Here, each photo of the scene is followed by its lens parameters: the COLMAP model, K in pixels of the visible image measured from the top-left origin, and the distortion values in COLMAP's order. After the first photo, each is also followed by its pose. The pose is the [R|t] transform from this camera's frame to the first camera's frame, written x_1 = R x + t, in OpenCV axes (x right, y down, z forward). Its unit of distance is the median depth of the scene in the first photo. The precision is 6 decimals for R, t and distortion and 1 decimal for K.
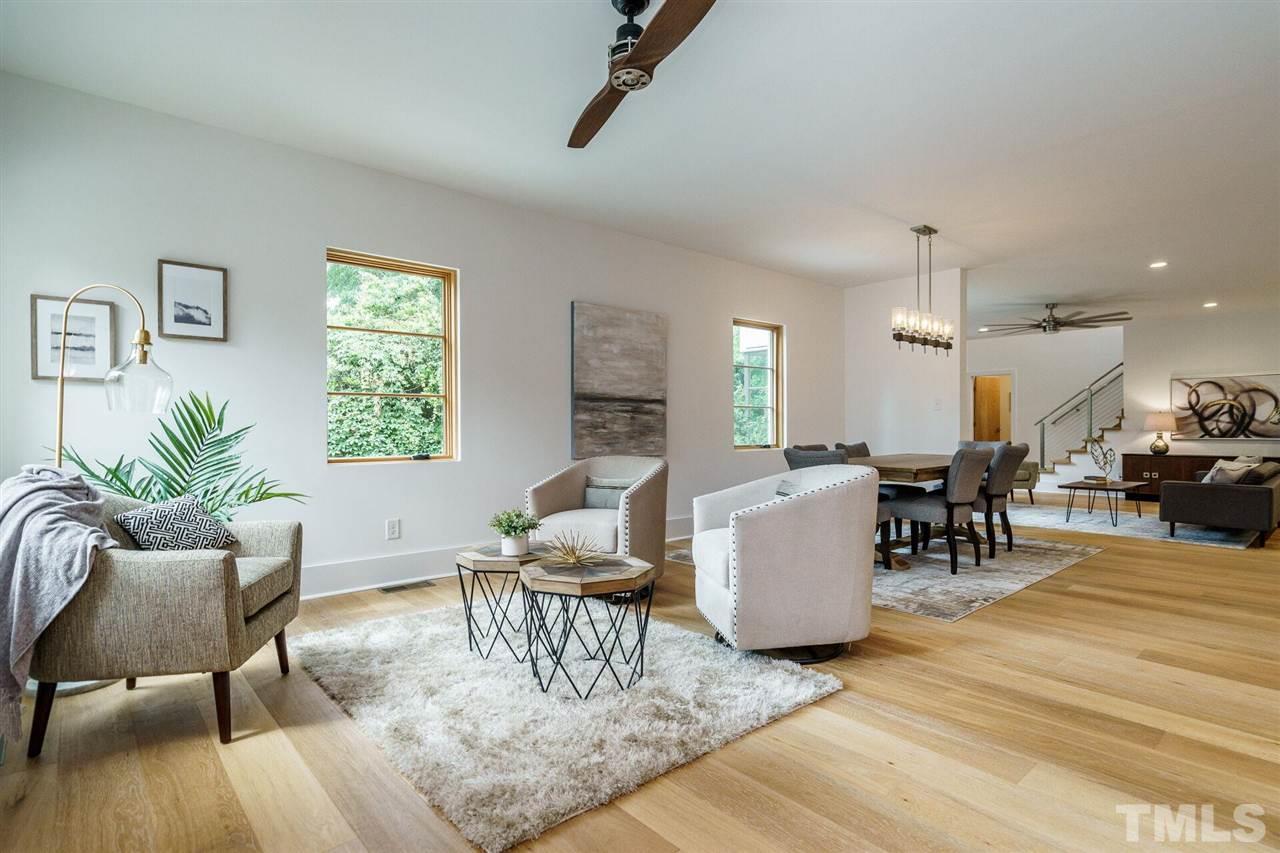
lens RADIAL K [[639.2, 0, 636.3], [0, 639.2, 425.8], [0, 0, 1]] dist [0.002120, -0.002386]
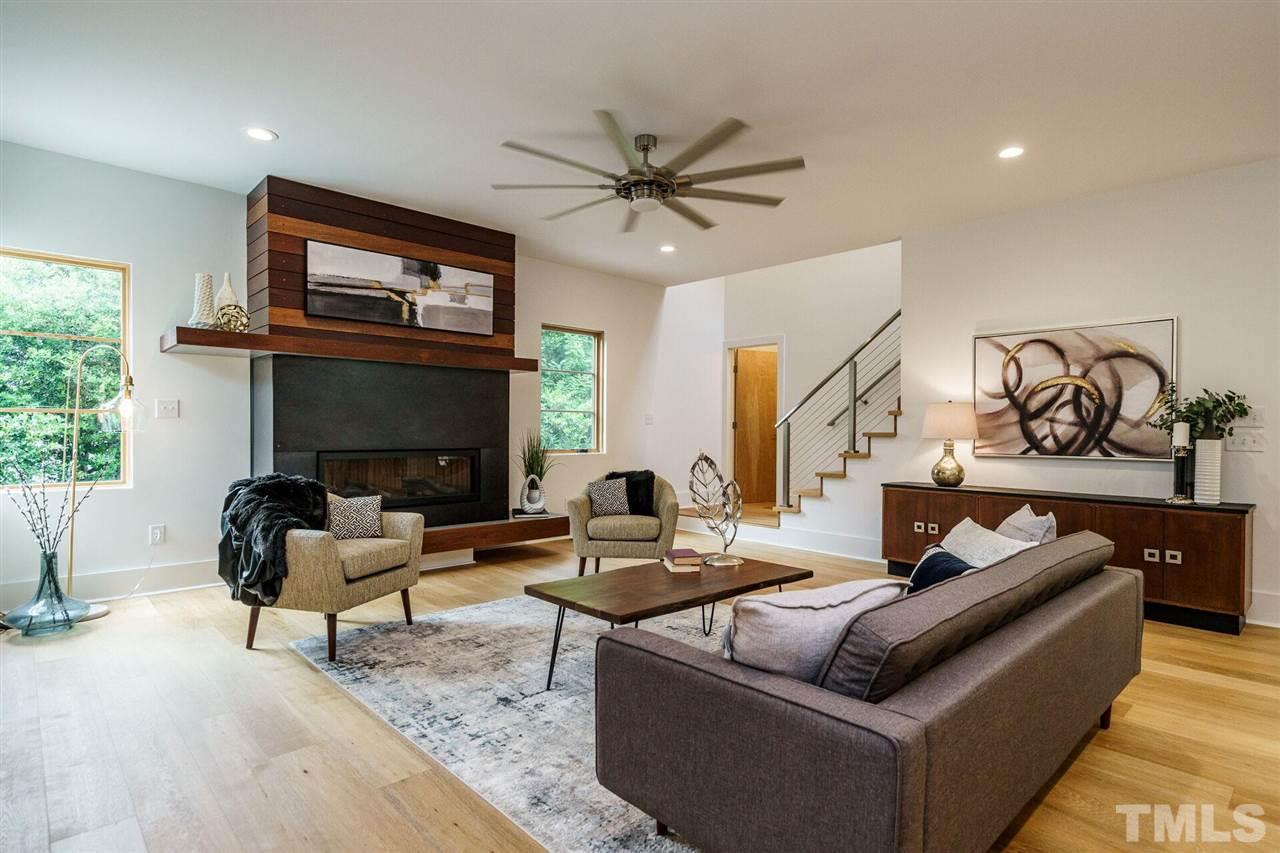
lens RADIAL K [[666.9, 0, 635.7], [0, 666.9, 435.4], [0, 0, 1]] dist [0.005430, 0.000439]
pose [[0.999089, 0.011676, 0.041036, 0.590908], [-0.012069, 0.999884, 0.009323, 0.002942], [-0.040922, -0.009810, 0.999114, 0.522063]]
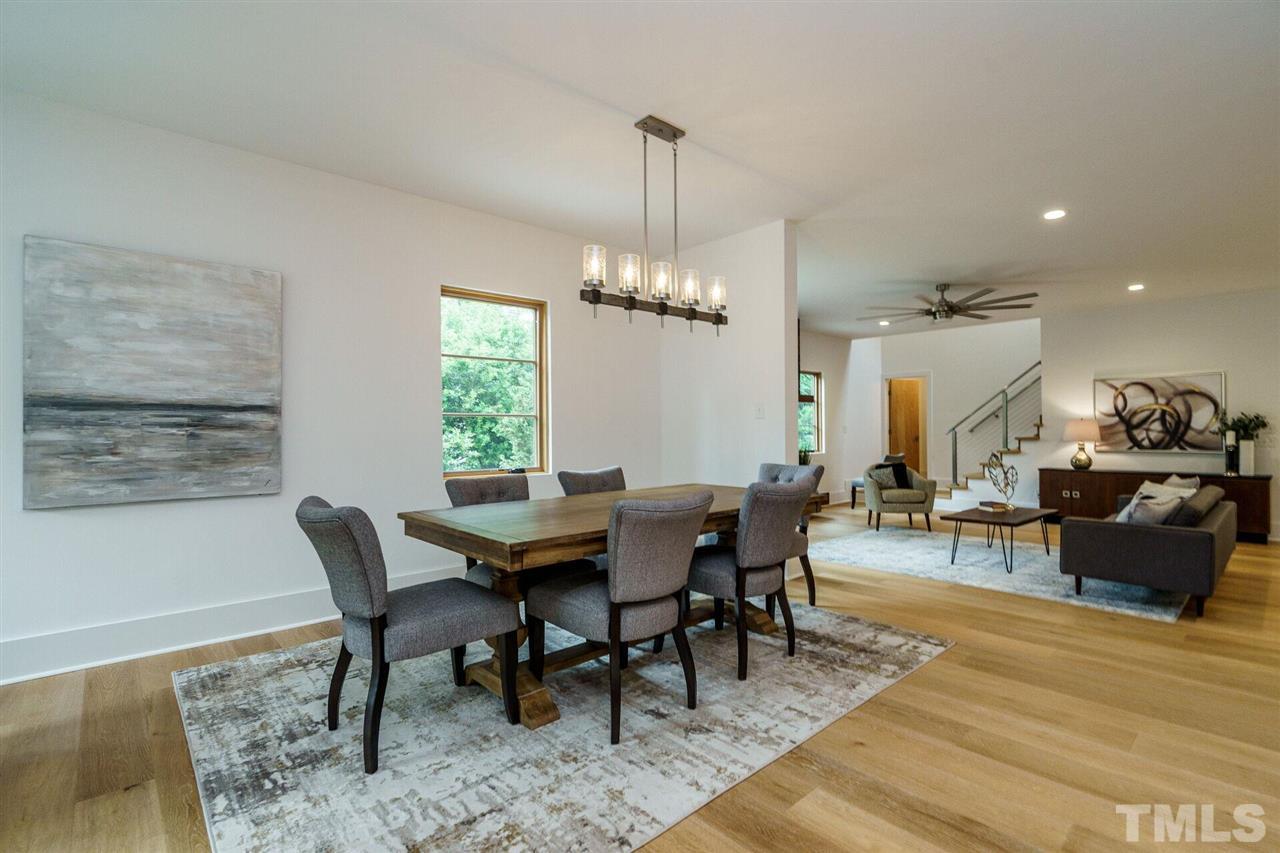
lens RADIAL K [[597.0, 0, 648.7], [0, 597.0, 426.0], [0, 0, 1]] dist [-0.008016, 0.001401]
pose [[0.999677, -0.002855, 0.025266, 0.246620], [0.003006, 0.999978, -0.005938, -0.010060], [-0.025248, 0.006012, 0.999663, 0.249549]]
